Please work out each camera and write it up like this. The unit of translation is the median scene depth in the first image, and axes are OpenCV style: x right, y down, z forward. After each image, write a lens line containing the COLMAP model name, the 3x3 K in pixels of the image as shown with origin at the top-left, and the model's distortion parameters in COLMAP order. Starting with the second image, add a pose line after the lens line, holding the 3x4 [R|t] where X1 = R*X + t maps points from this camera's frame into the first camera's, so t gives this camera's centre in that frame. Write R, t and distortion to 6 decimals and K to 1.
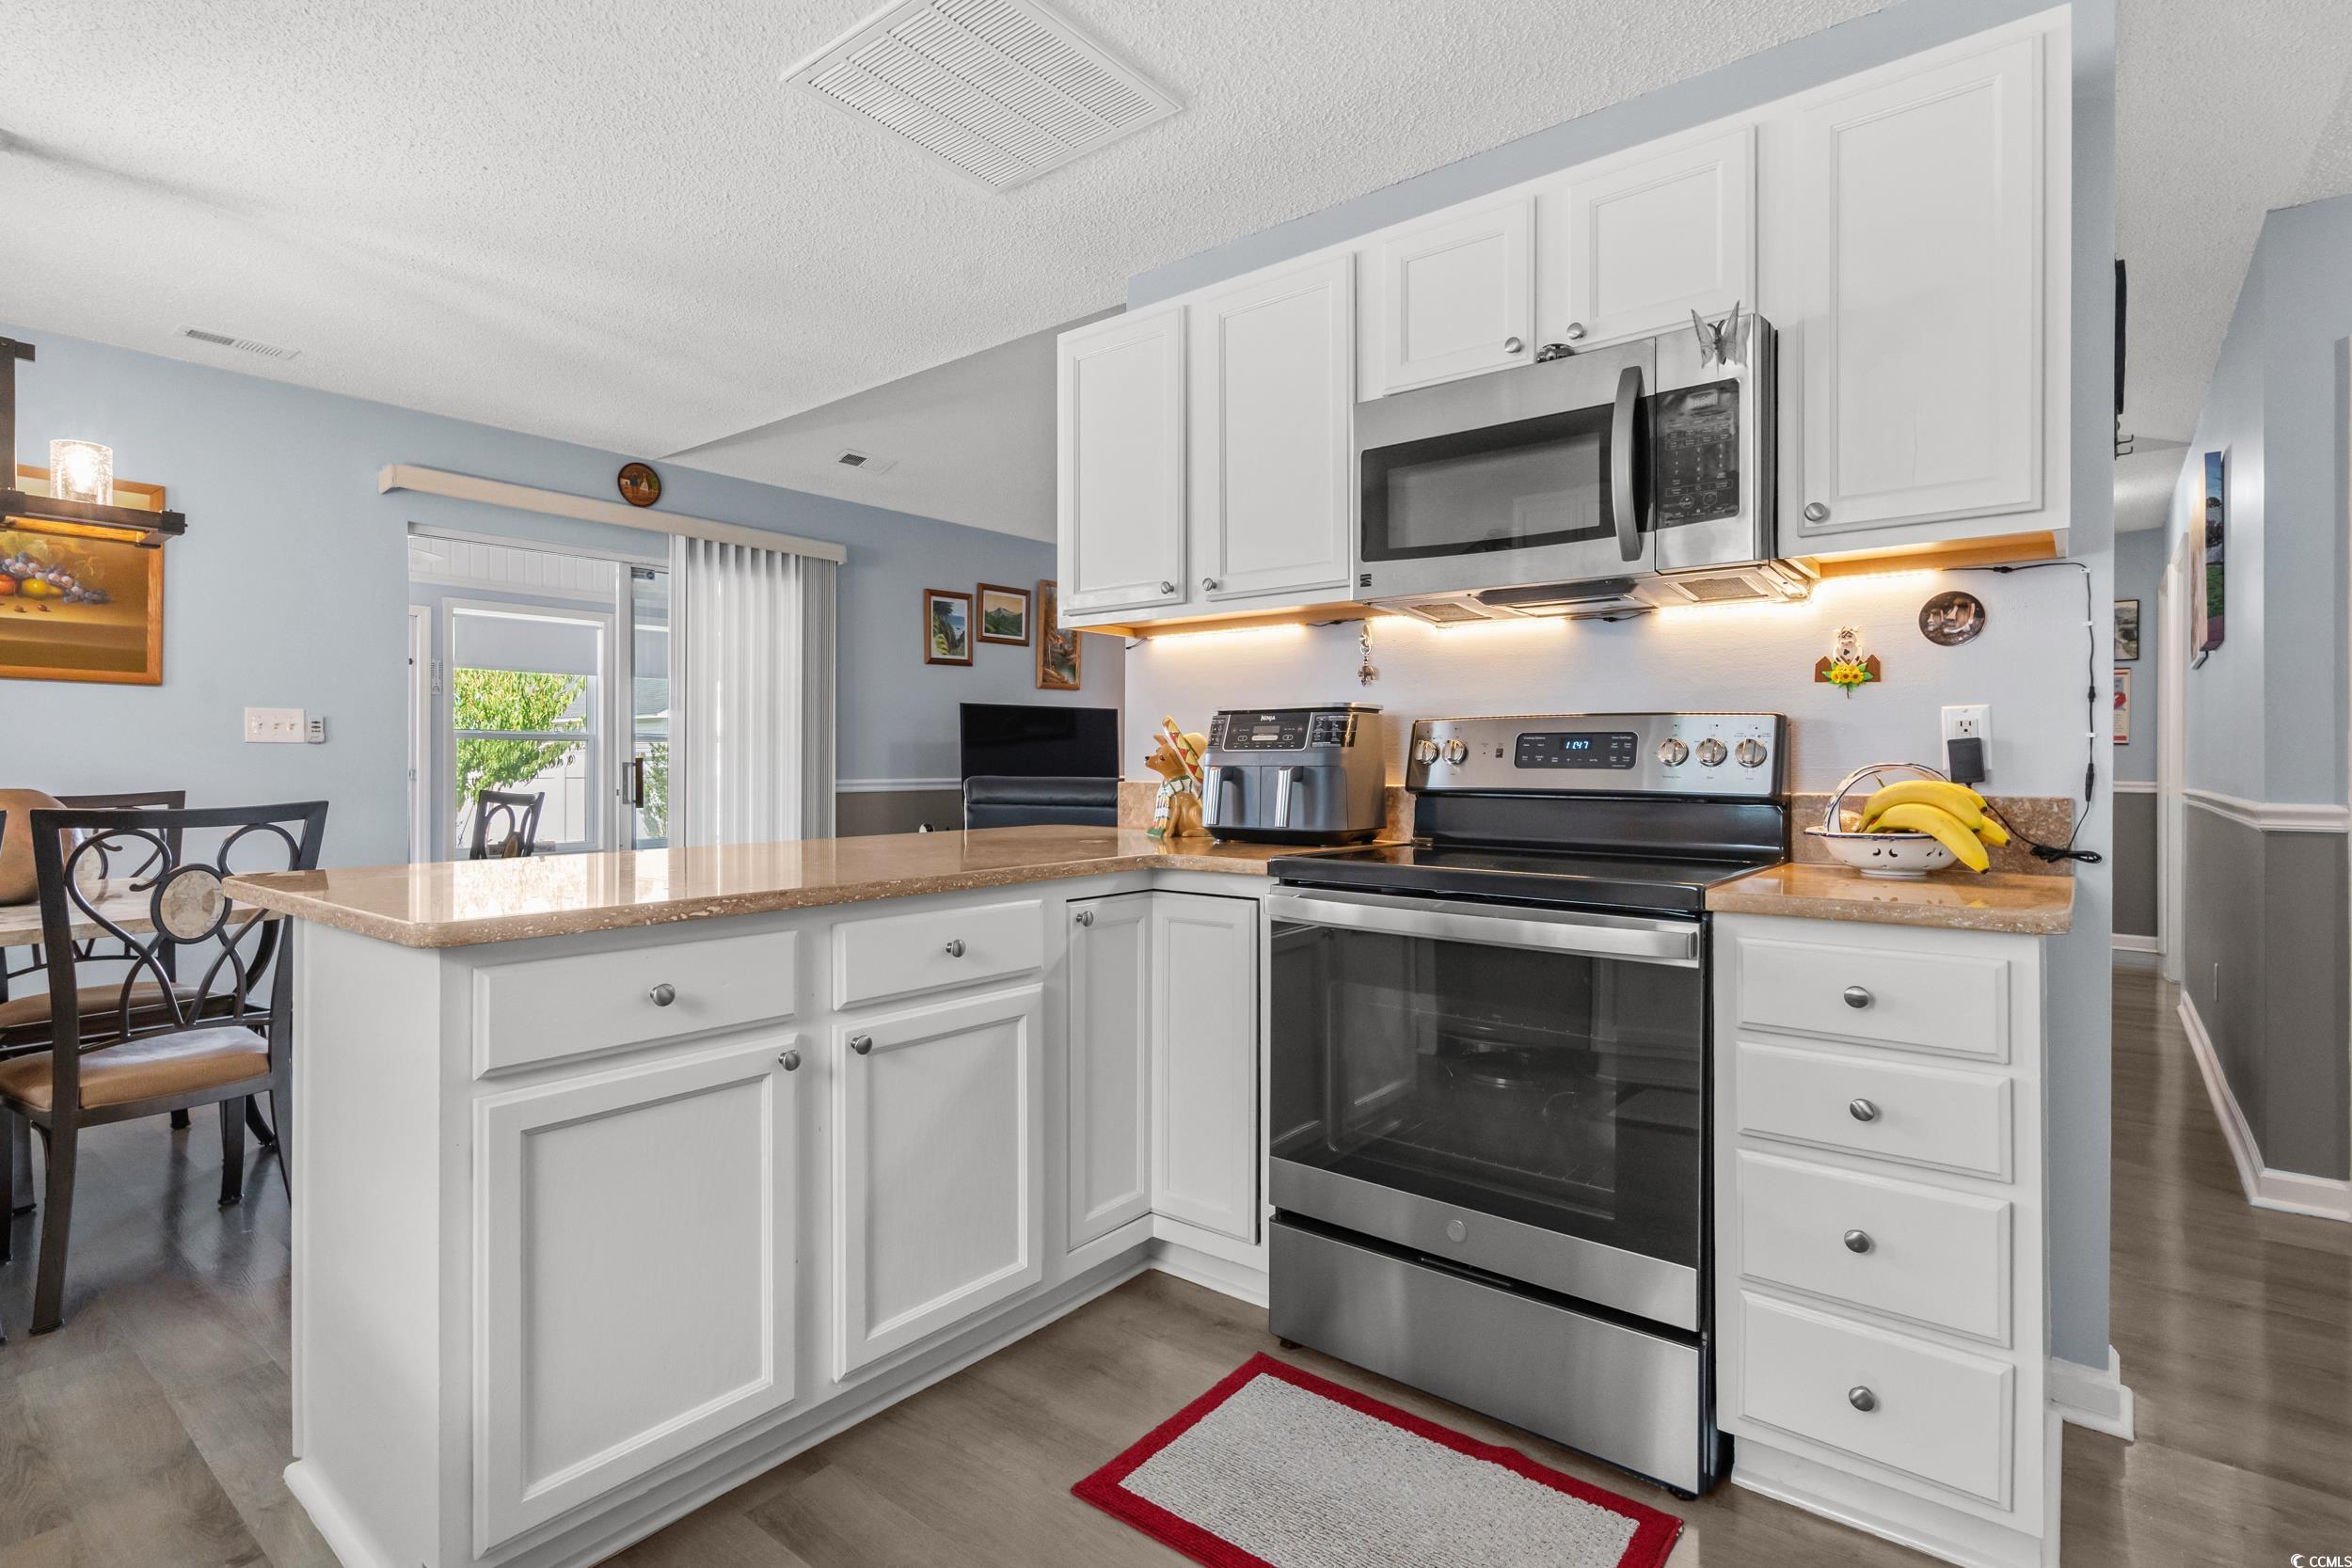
lens RADIAL K [[1124.0, 0, 1171.2], [0, 1124.0, 759.3], [0, 0, 1]] dist [-0.002456, 0.001410]
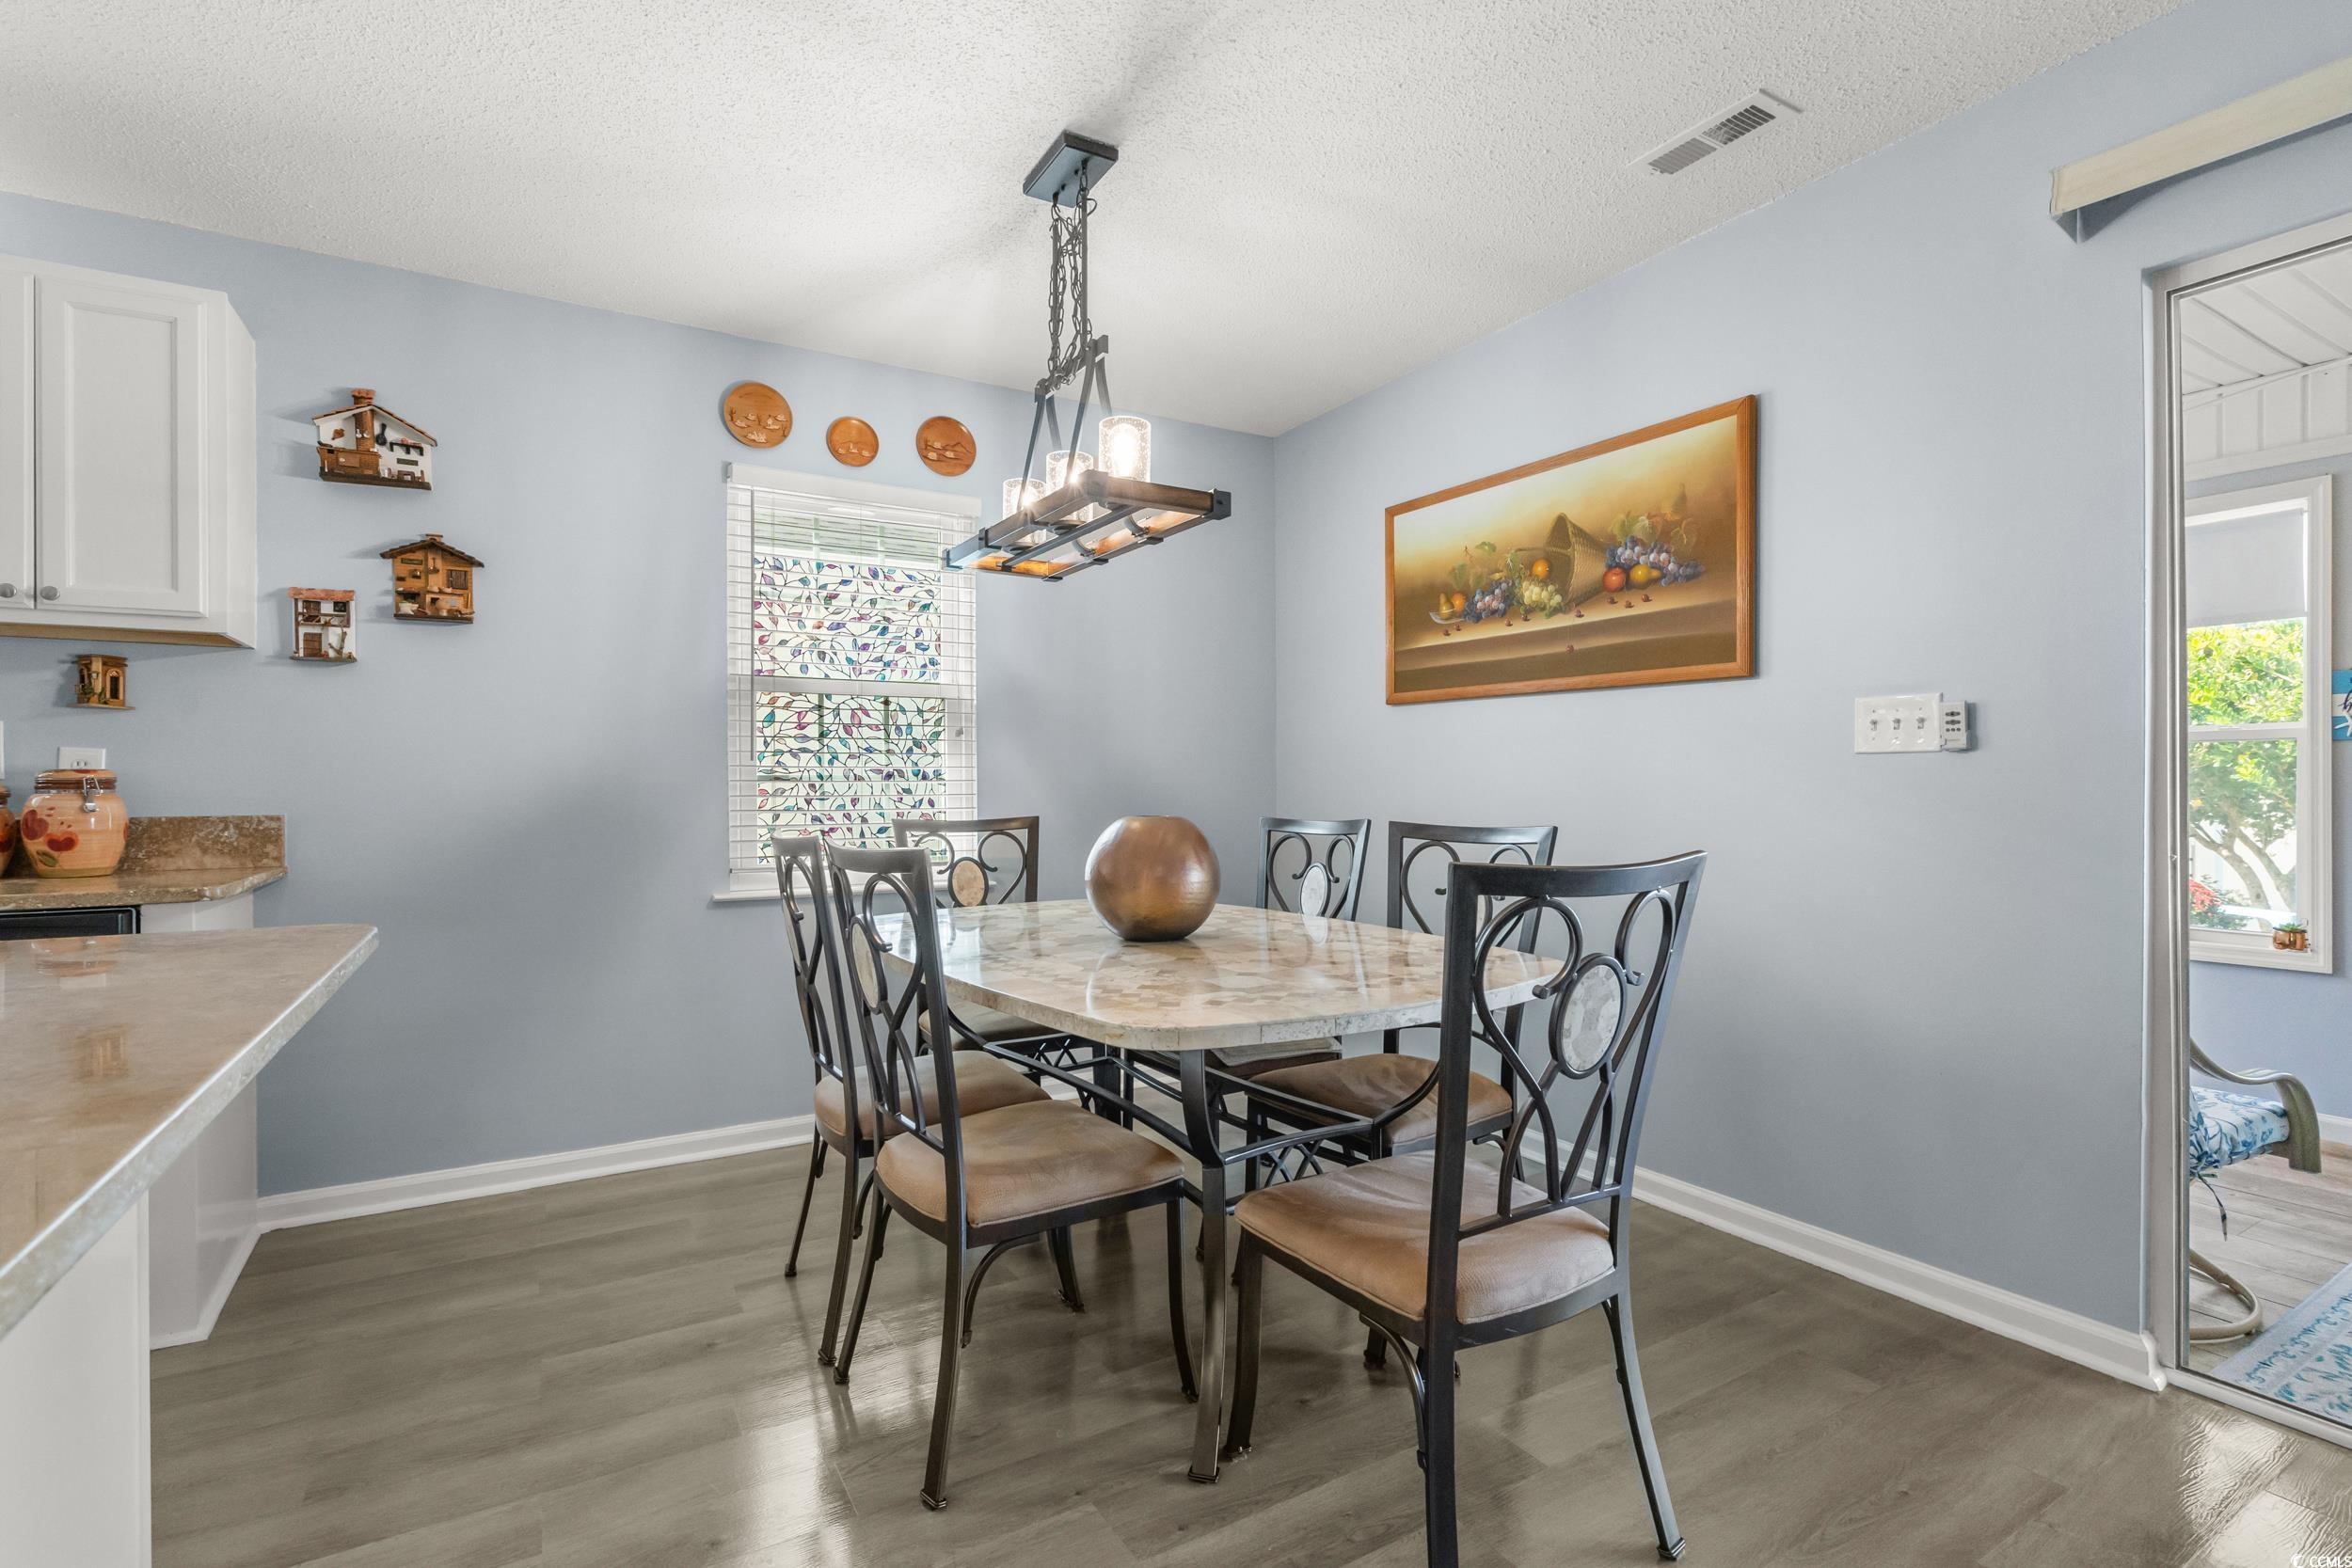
lens RADIAL K [[1074.4, 0, 1159.7], [0, 1074.4, 783.0], [0, 0, 1]] dist [-0.004285, 0.002593]
pose [[-0.351498, 0.000948, -0.936188, -0.199638], [0.004900, 0.999988, -0.000827, -0.000373], [0.936176, -0.004879, -0.351498, 1.314860]]
